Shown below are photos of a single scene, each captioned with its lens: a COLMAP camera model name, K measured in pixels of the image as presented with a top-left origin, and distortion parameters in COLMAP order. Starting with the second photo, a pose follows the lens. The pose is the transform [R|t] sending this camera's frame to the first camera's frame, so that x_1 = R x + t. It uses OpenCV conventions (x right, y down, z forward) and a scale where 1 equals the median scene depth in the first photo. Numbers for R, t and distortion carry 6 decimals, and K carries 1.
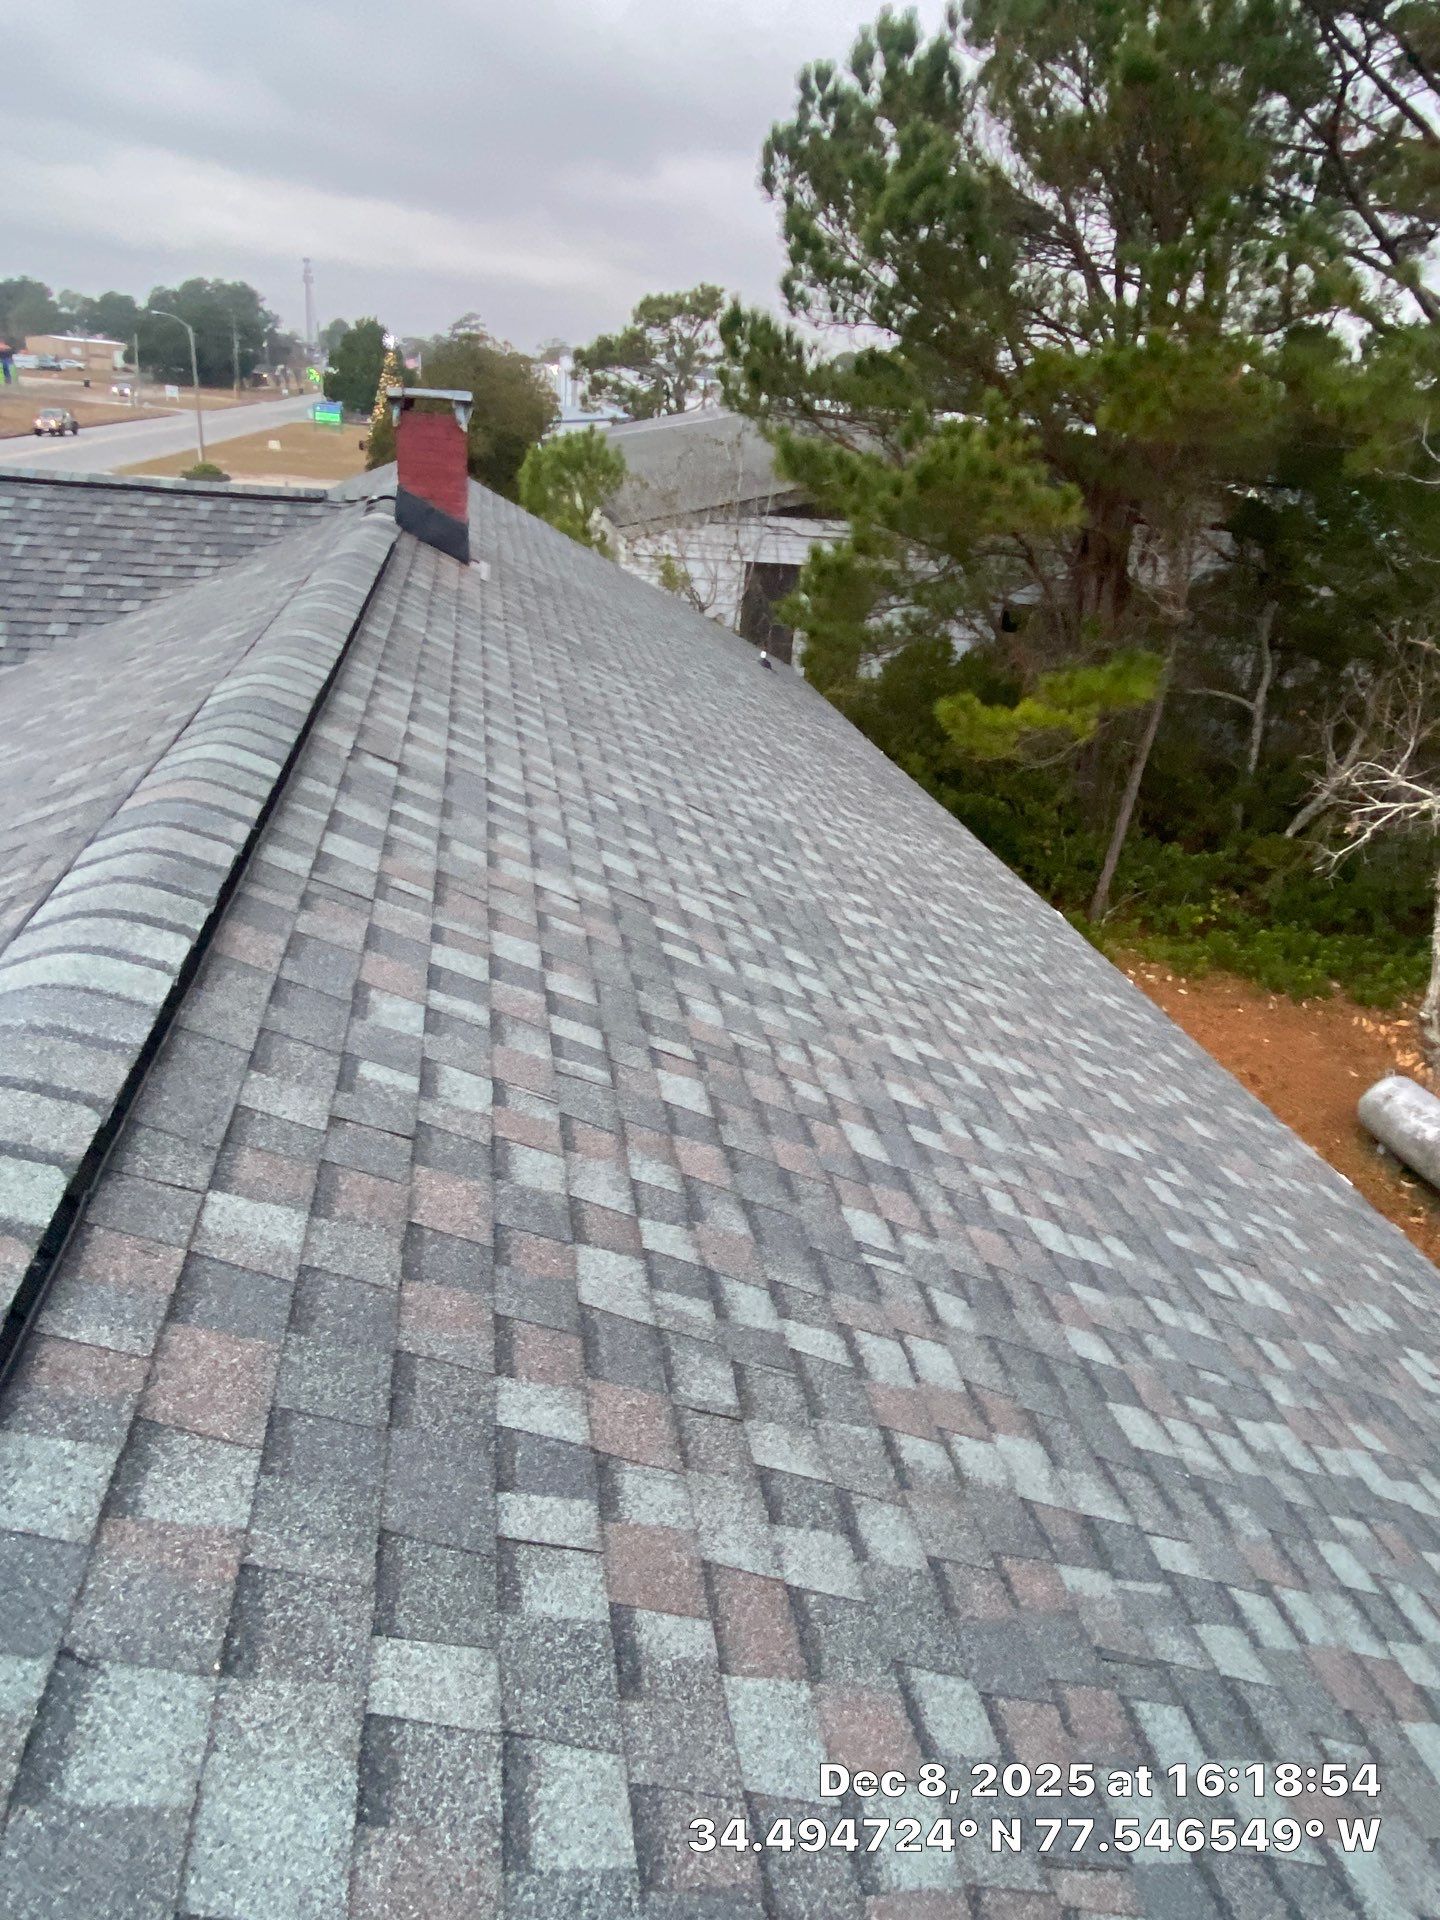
lens RADIAL K [[1122.3, 0, 719.3], [0, 1122.3, 954.8], [0, 0, 1]] dist [0.067933, -0.078884]
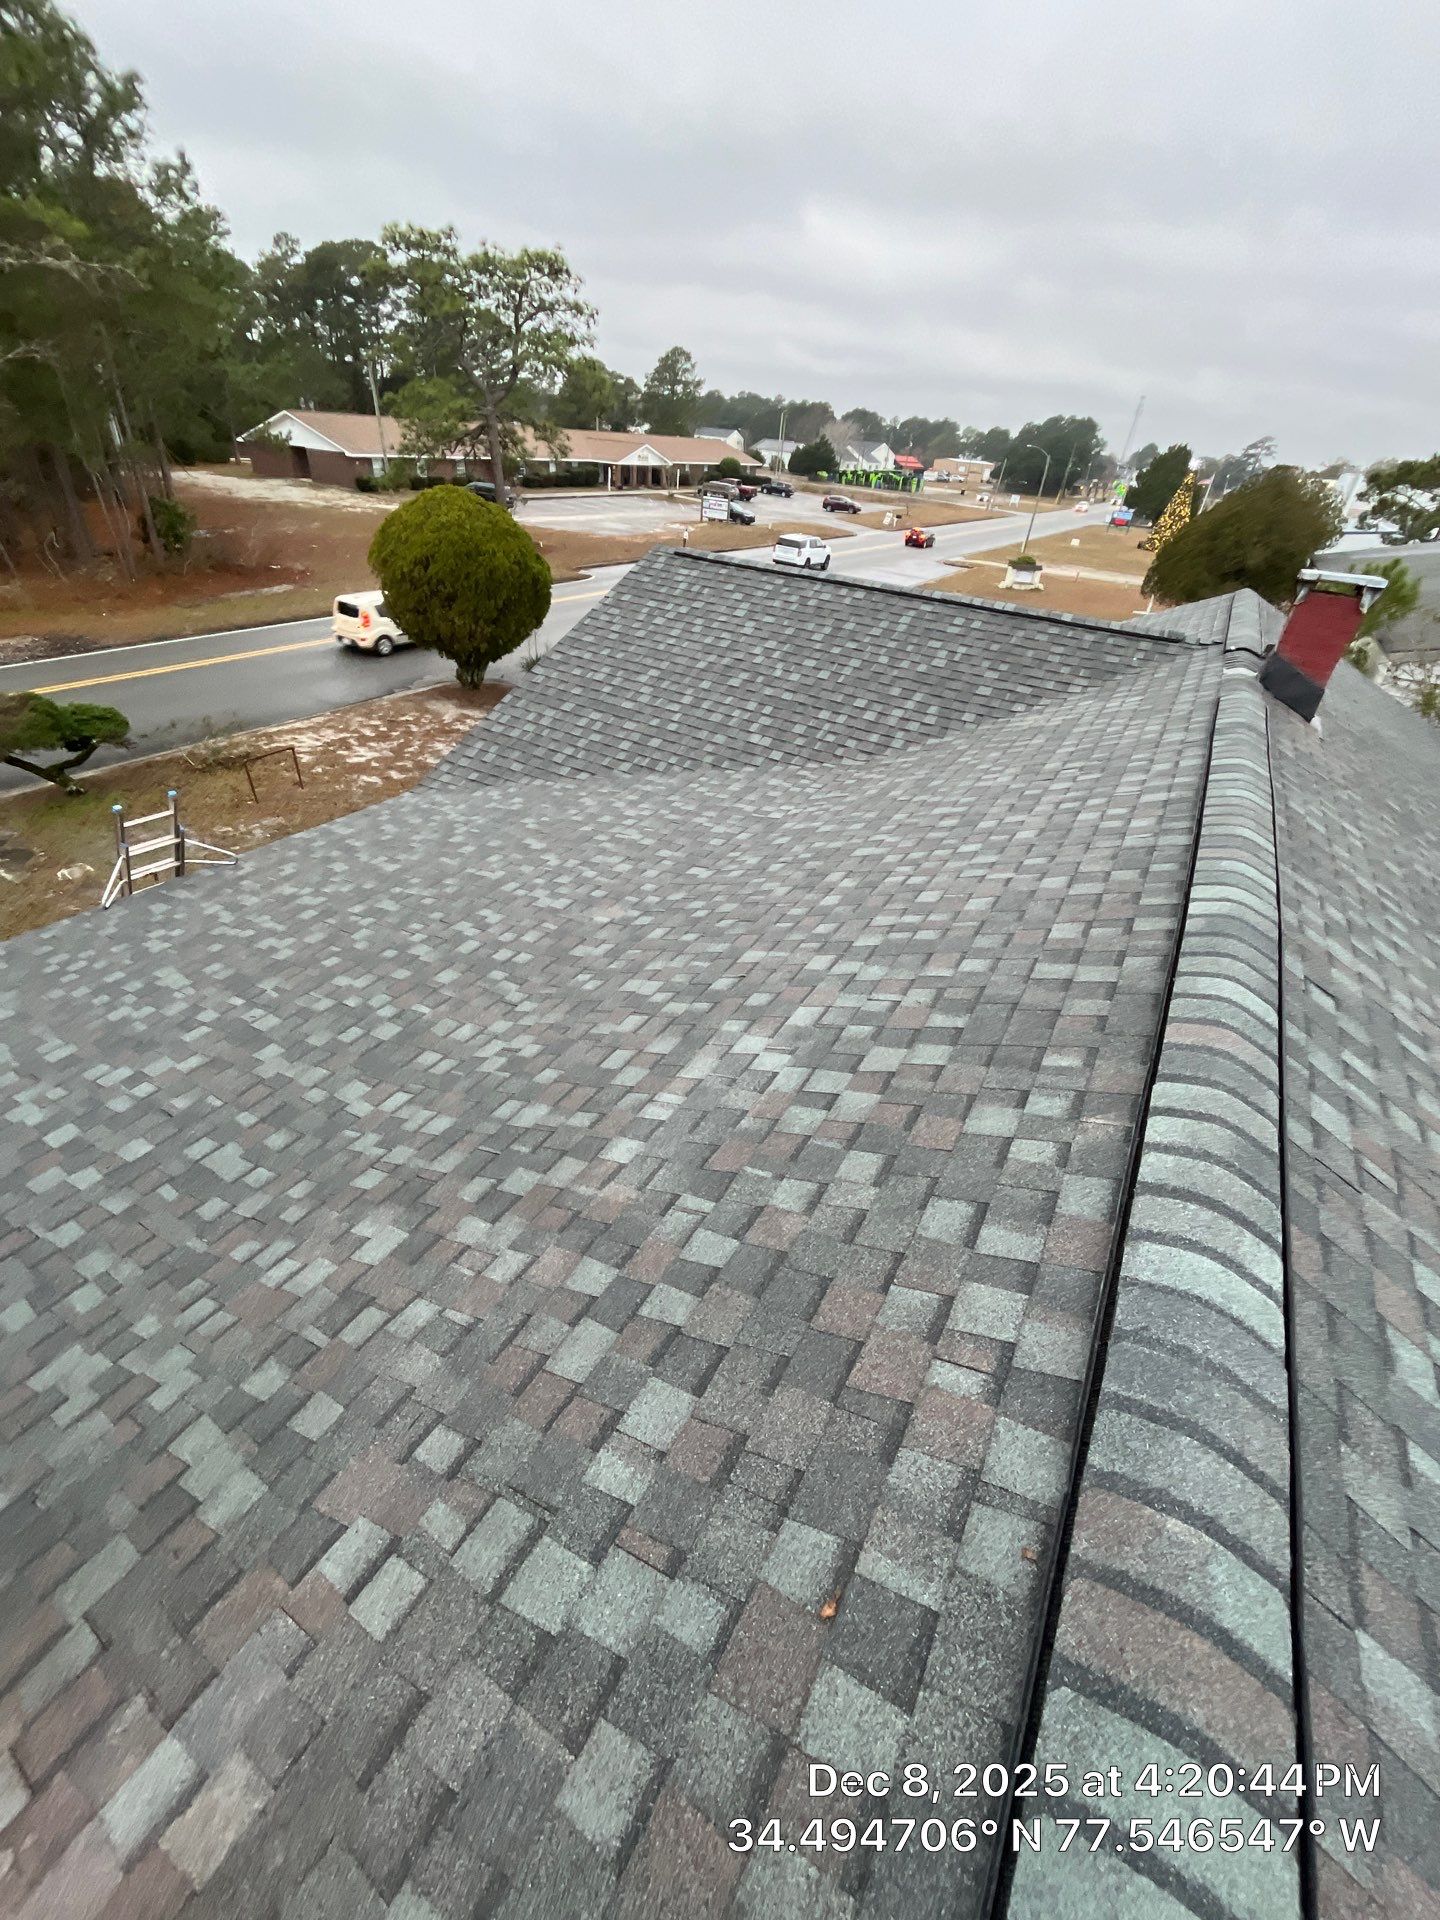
lens RADIAL K [[772.0, 0, 722.4], [0, 772.0, 953.2], [0, 0, 1]] dist [-0.003955, -0.000797]
pose [[0.753589, 0.346091, -0.558860, -0.186776], [-0.302649, 0.937381, 0.172398, -0.088893], [0.583530, 0.039221, 0.811144, 0.005154]]
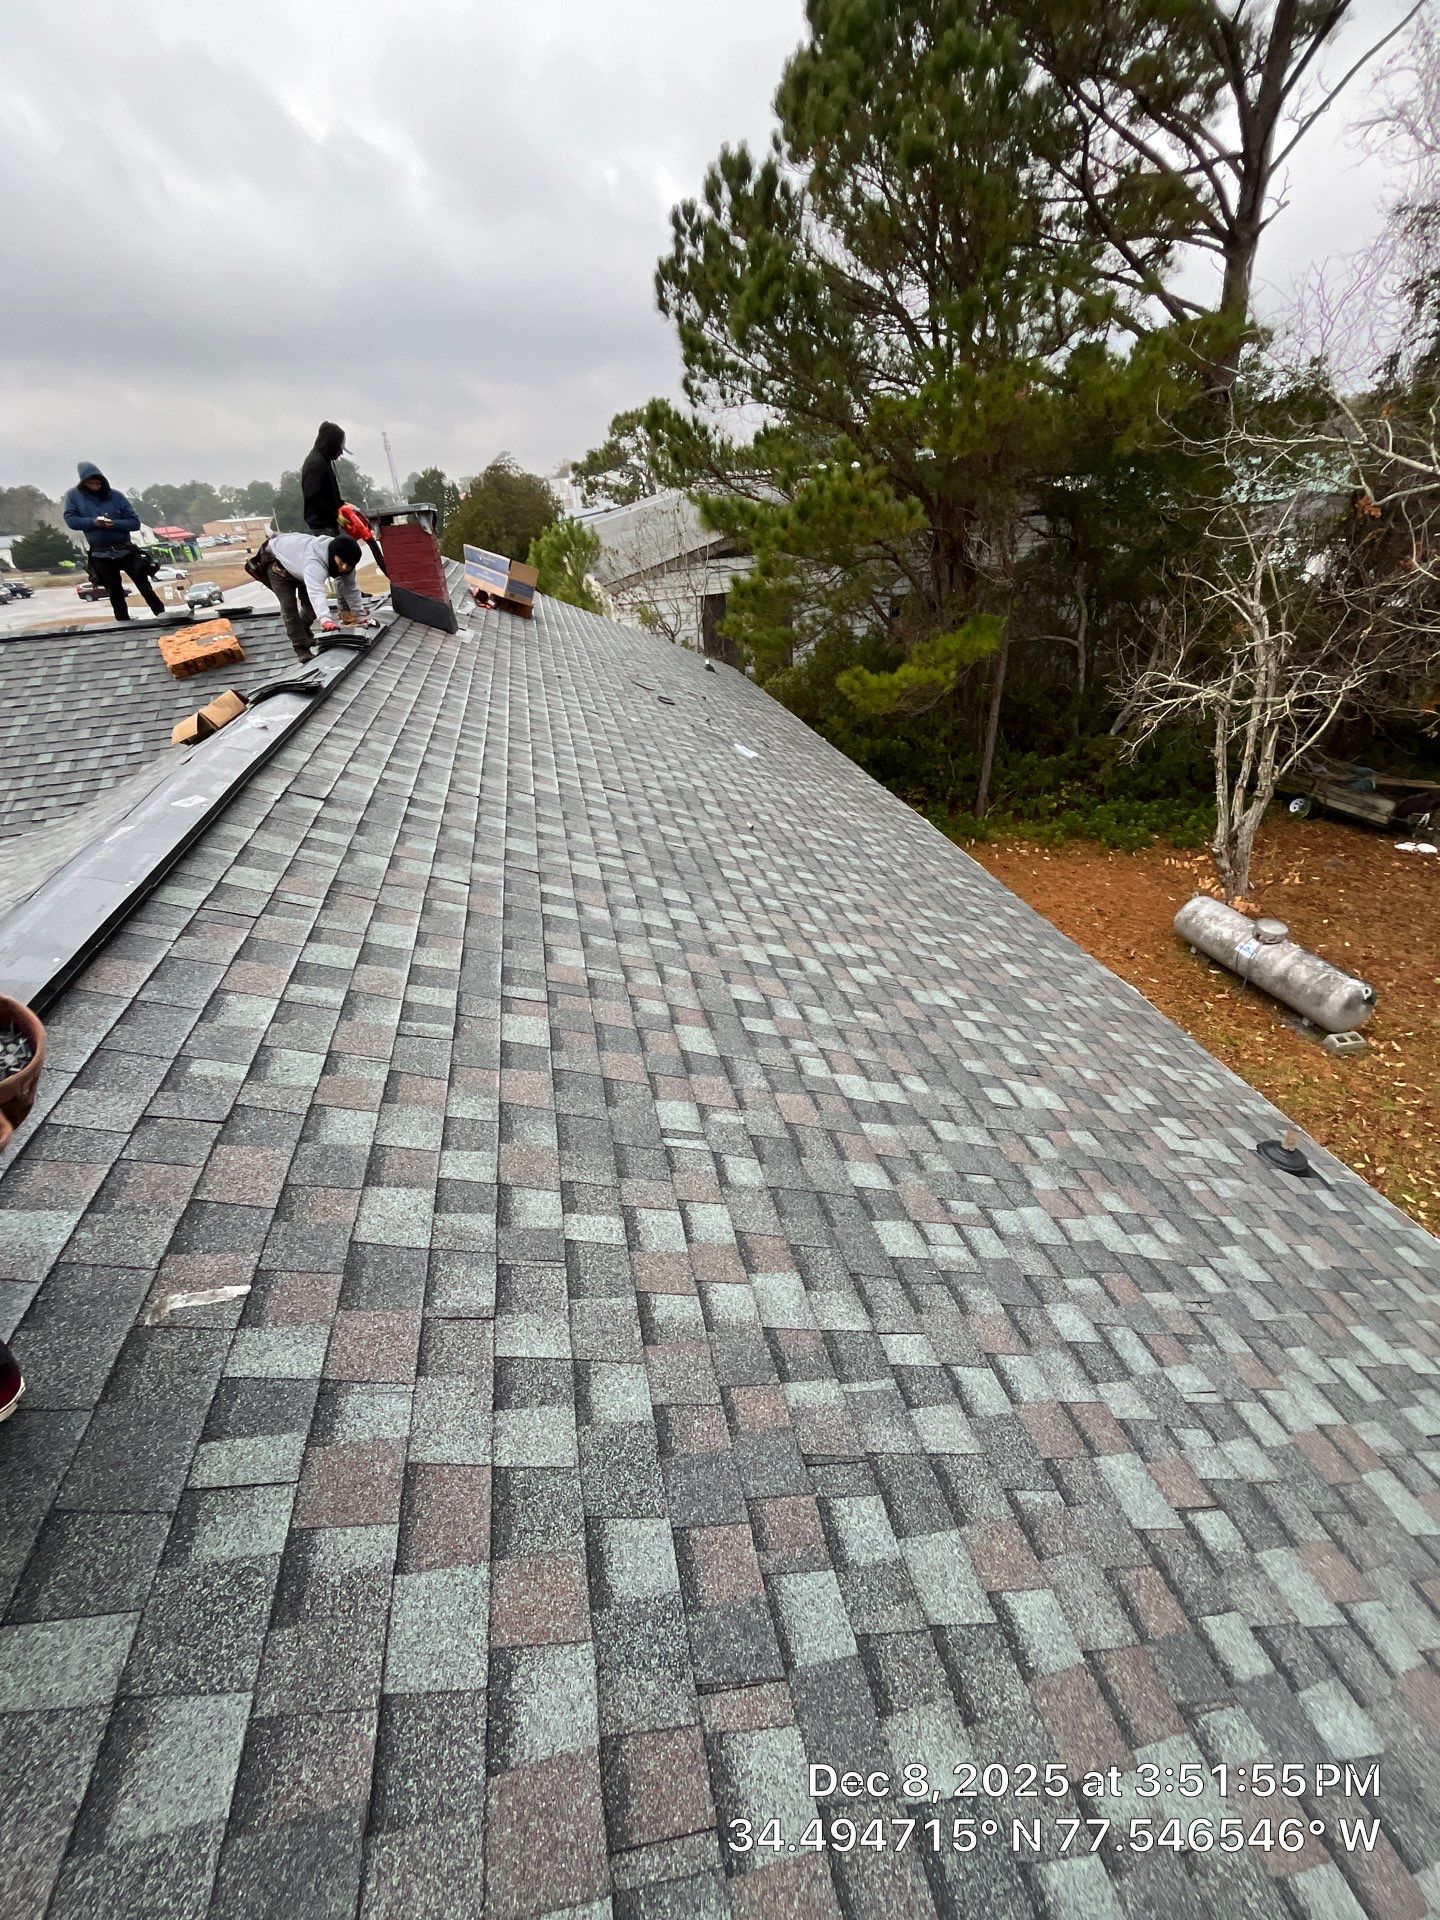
lens RADIAL K [[772.0, 0, 722.4], [0, 772.0, 953.2], [0, 0, 1]] dist [-0.003955, -0.000797]
pose [[0.987723, -0.148840, -0.047429, 0.102952], [0.152703, 0.983955, 0.092269, -0.003656], [0.032935, -0.098379, 0.994604, 0.064481]]
